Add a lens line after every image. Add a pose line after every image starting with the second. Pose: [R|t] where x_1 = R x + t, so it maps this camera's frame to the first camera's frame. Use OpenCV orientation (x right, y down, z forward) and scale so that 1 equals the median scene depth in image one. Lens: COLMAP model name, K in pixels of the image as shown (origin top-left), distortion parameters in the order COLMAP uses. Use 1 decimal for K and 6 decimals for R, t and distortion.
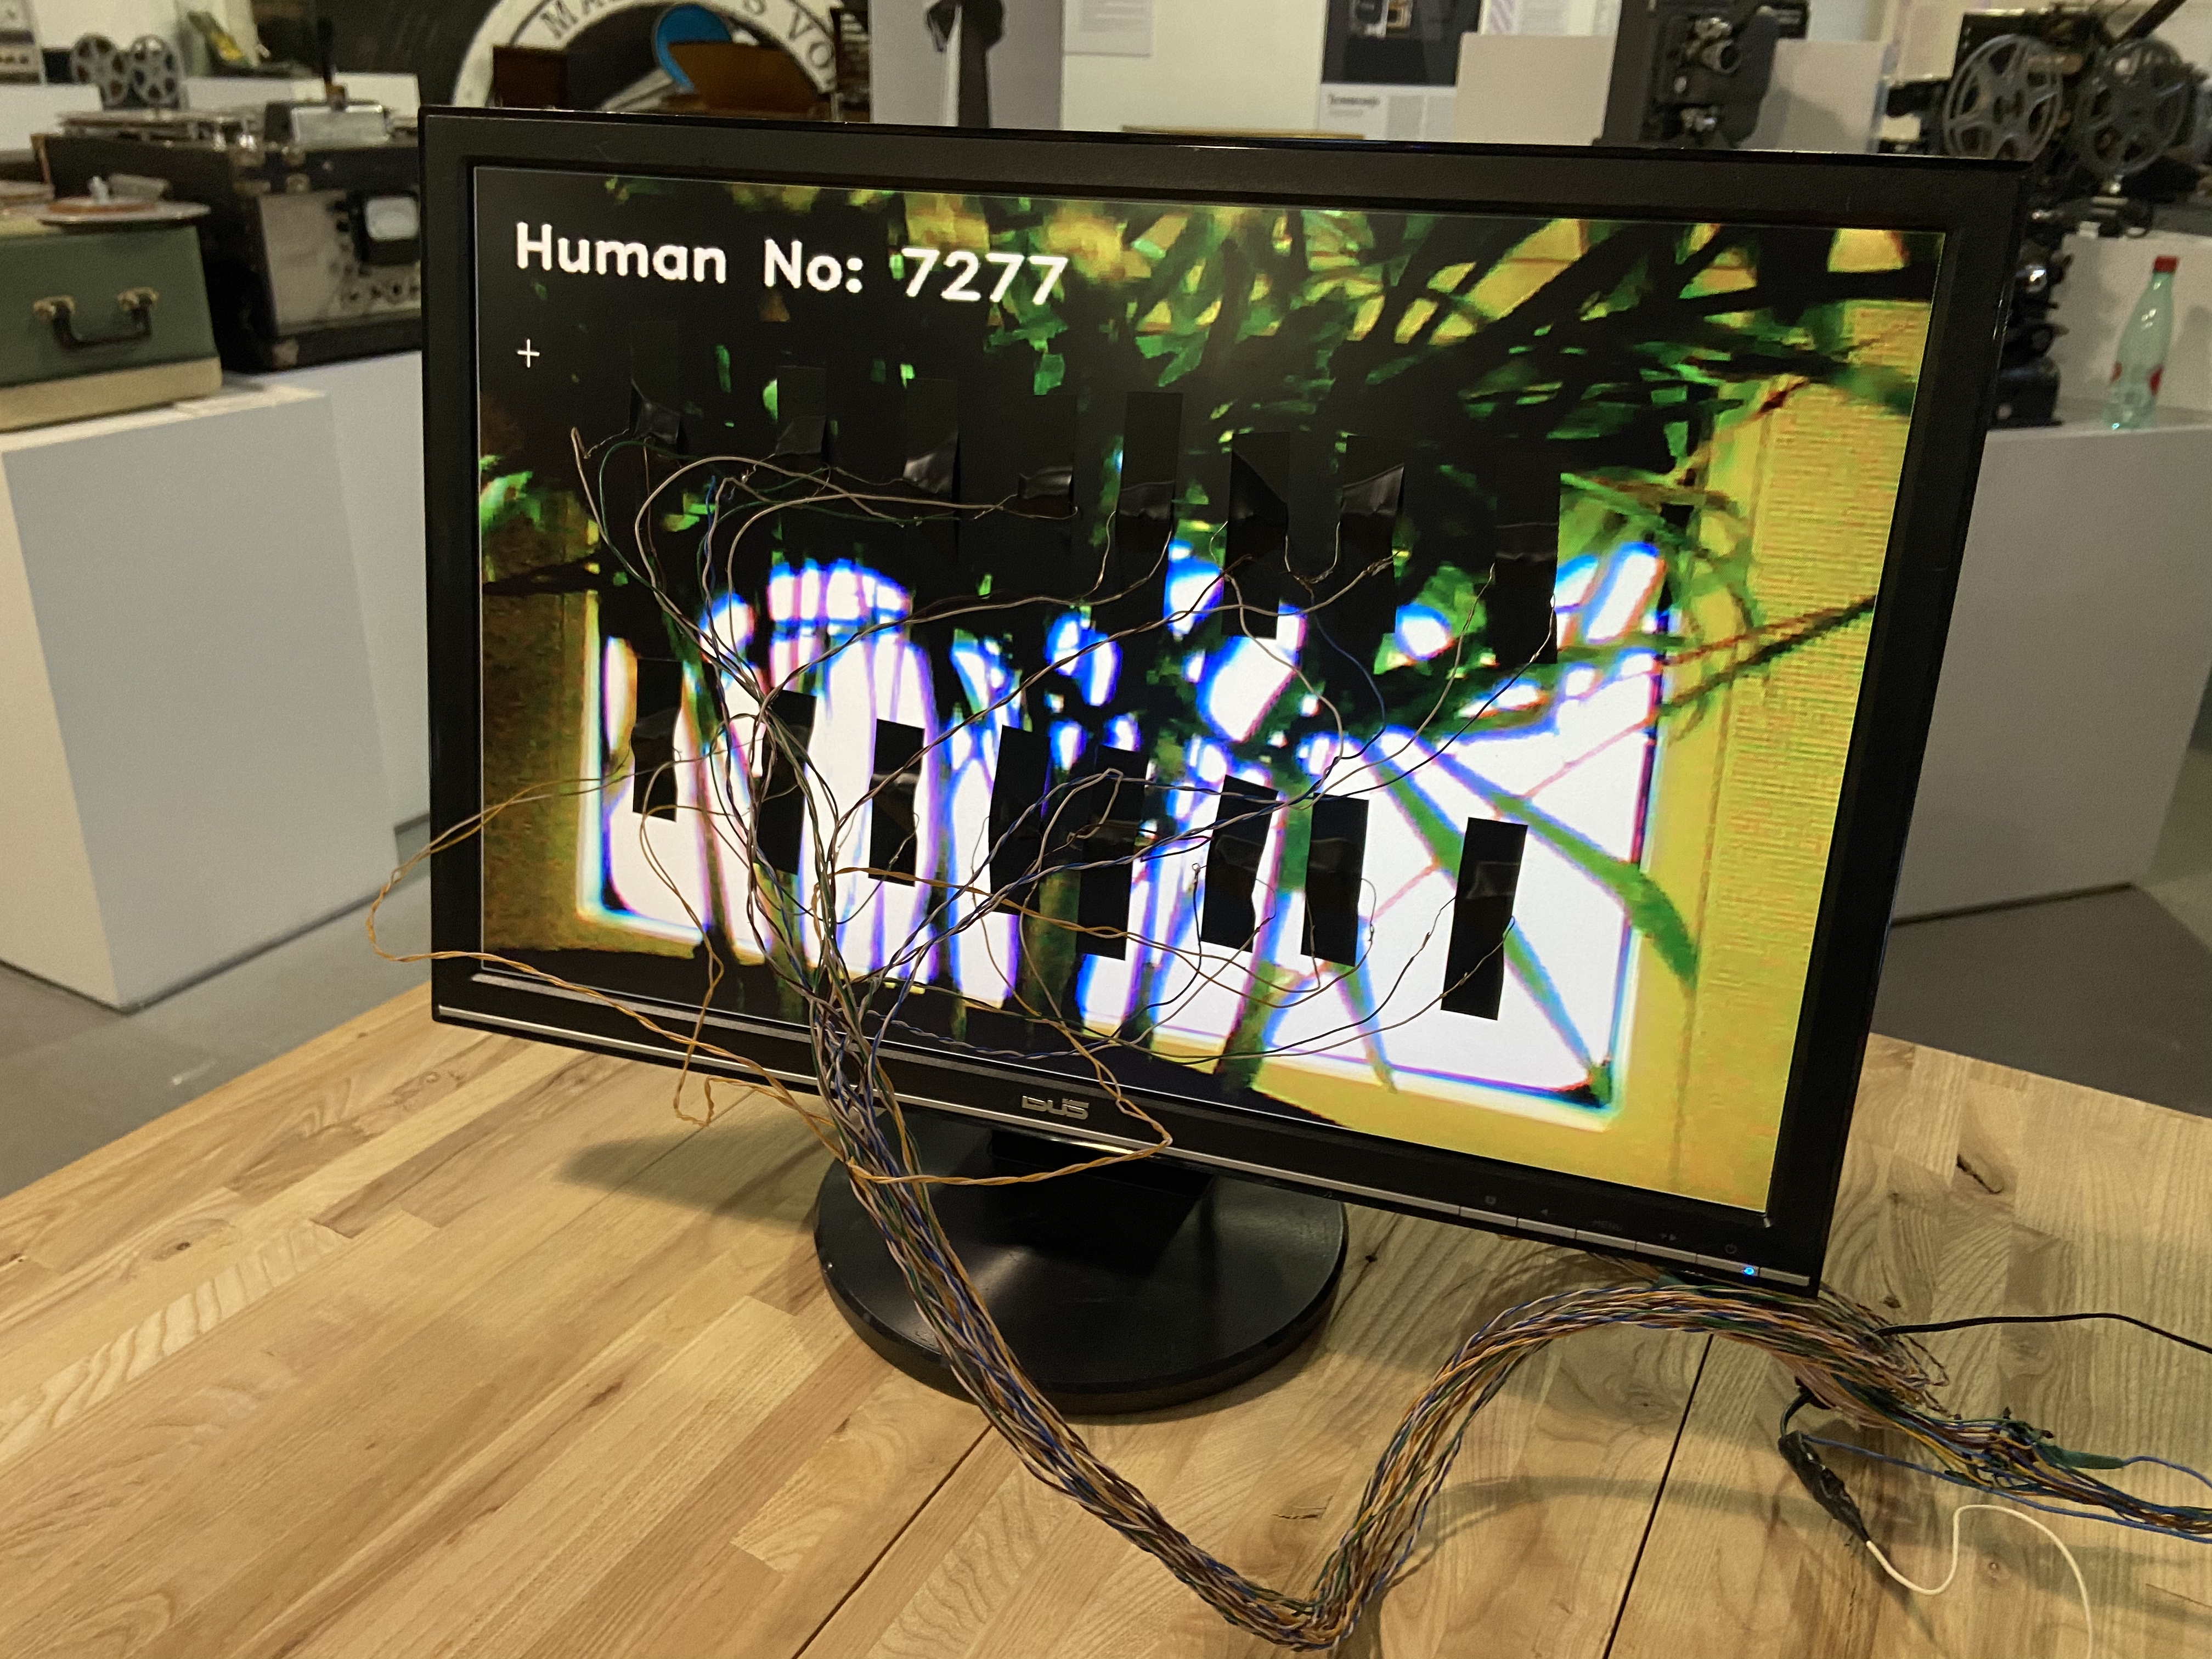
lens RADIAL K [[1658.7, 0, 1106.0], [0, 1658.7, 829.5], [0, 0, 1]] dist [0.109599, -0.149589]
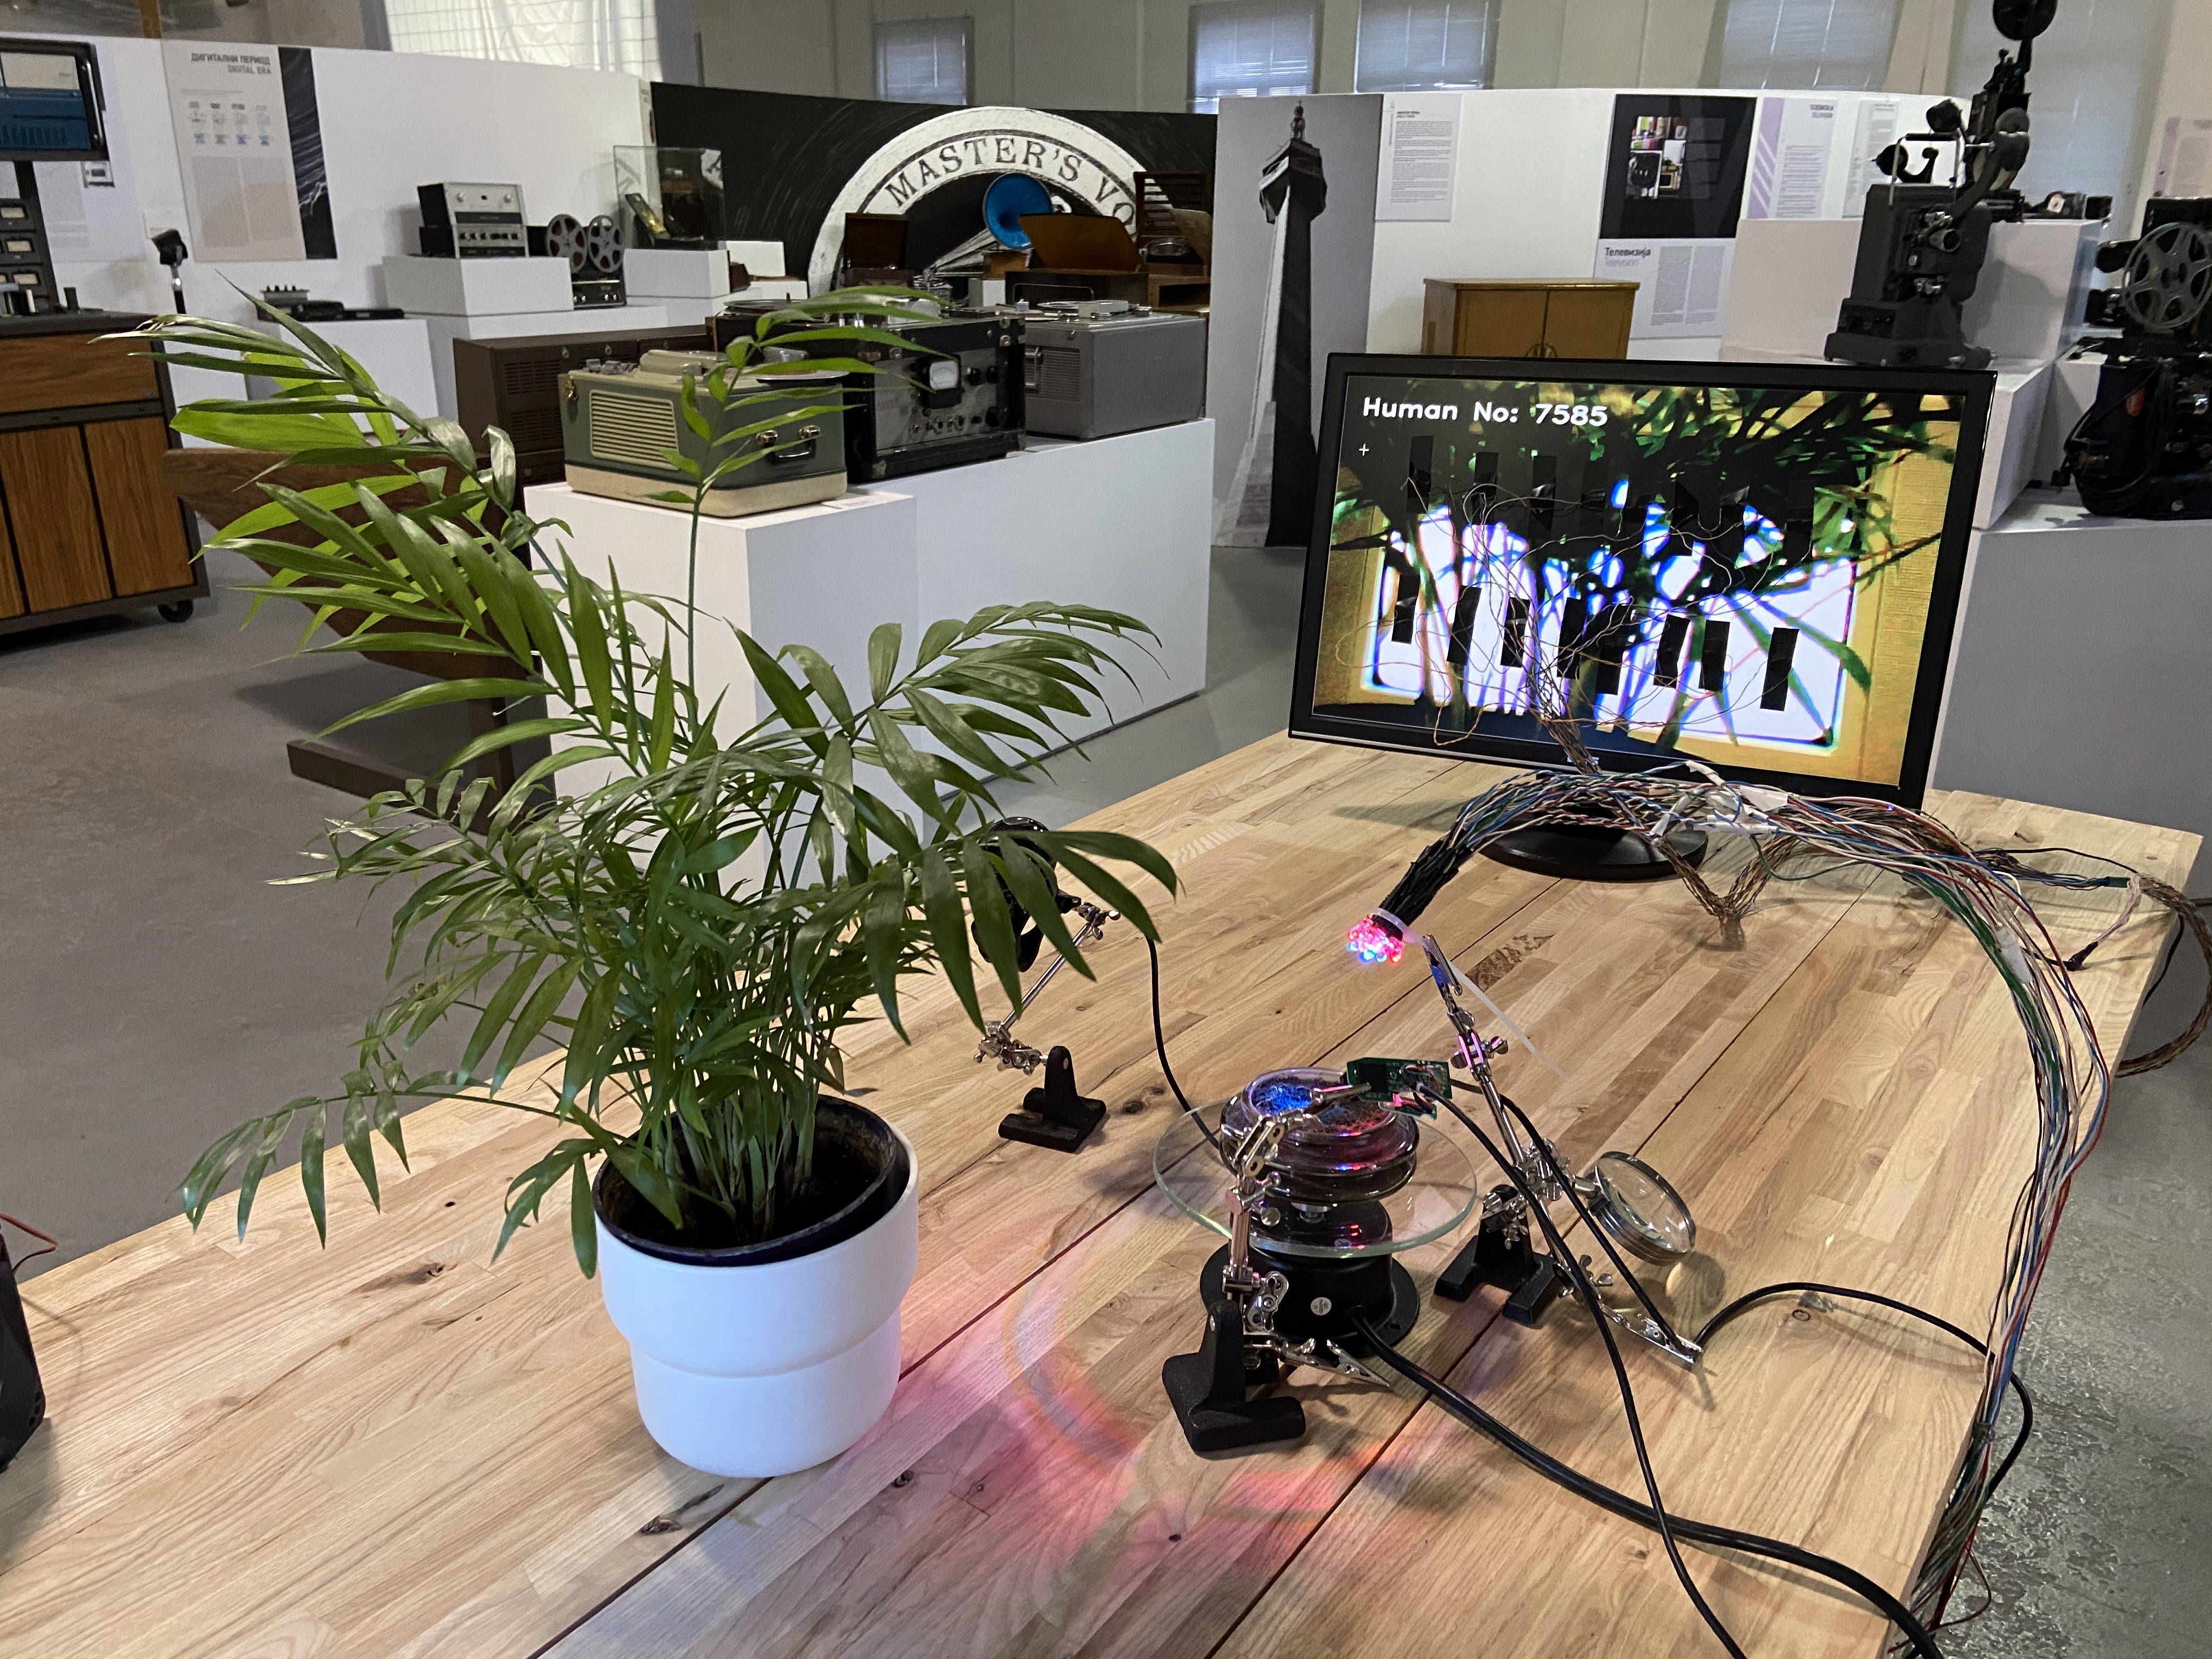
lens RADIAL K [[1658.7, 0, 1106.0], [0, 1658.7, 829.5], [0, 0, 1]] dist [0.109599, -0.149589]
pose [[0.990644, 0.026329, -0.133906, -0.394389], [-0.035484, 0.997159, -0.066449, 0.462625], [0.131776, 0.070579, 0.988764, -1.475084]]
